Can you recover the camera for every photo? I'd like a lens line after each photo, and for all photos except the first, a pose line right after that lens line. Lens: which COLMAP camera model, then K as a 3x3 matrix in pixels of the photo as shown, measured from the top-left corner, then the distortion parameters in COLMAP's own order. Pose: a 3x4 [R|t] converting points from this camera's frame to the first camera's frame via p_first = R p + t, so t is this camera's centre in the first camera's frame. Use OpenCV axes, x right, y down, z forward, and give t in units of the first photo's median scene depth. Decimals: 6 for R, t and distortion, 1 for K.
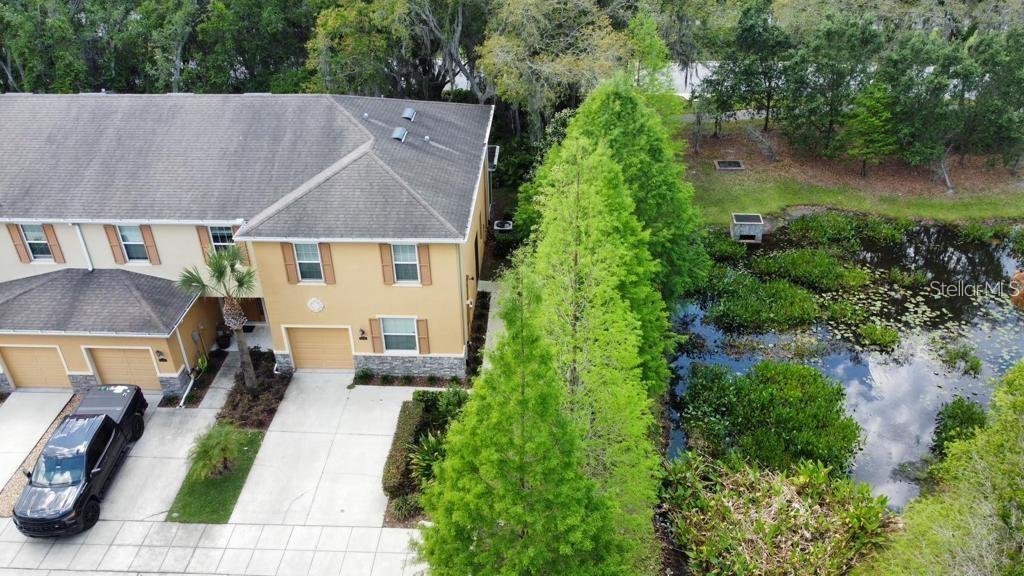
lens RADIAL K [[780.3, 0, 505.2], [0, 780.3, 285.2], [0, 0, 1]] dist [-0.007213, -0.005805]
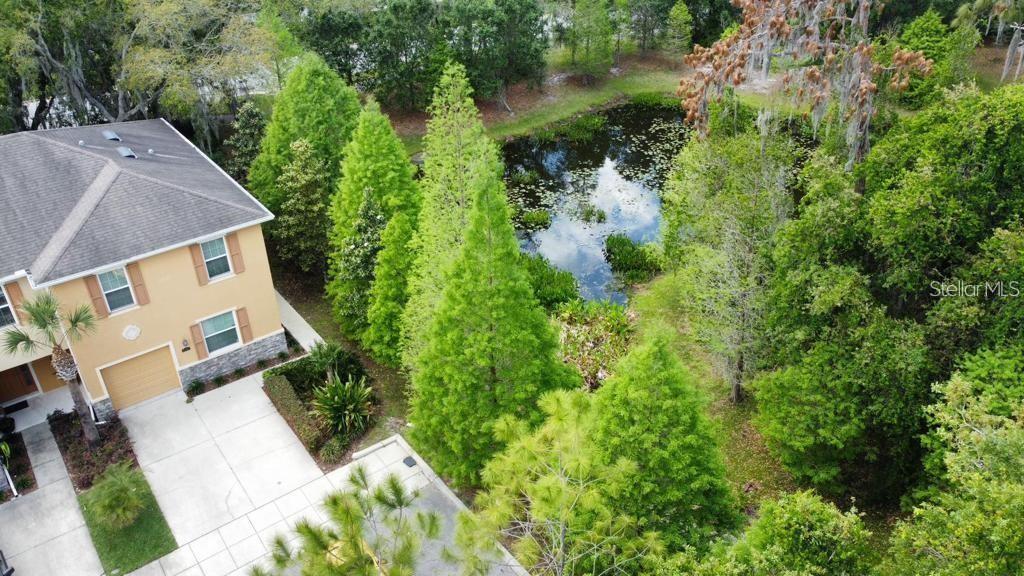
lens RADIAL K [[780.3, 0, 509.0], [0, 780.3, 287.1], [0, 0, 1]] dist [-0.007213, -0.005805]
pose [[0.763115, -0.333932, 0.553303, -0.394439], [0.341632, 0.935198, 0.093236, 0.042003], [-0.548582, 0.117876, 0.827746, -0.063850]]
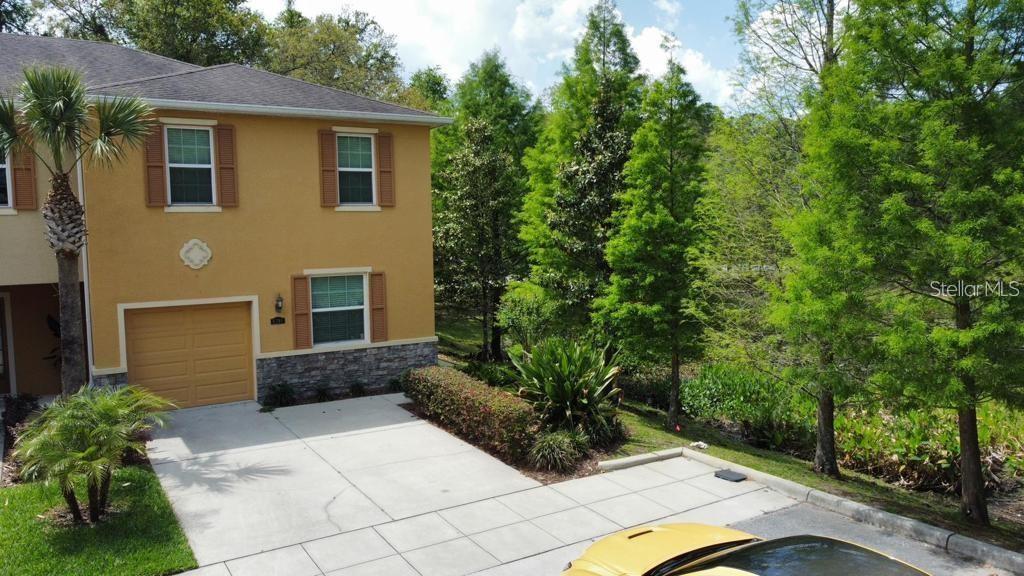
lens RADIAL K [[780.3, 0, 507.7], [0, 780.3, 291.4], [0, 0, 1]] dist [-0.007213, -0.005805]
pose [[0.819624, -0.040086, 0.571498, -0.370702], [0.298935, 0.880907, -0.366935, 0.309586], [-0.488728, 0.471589, 0.733995, 0.494225]]
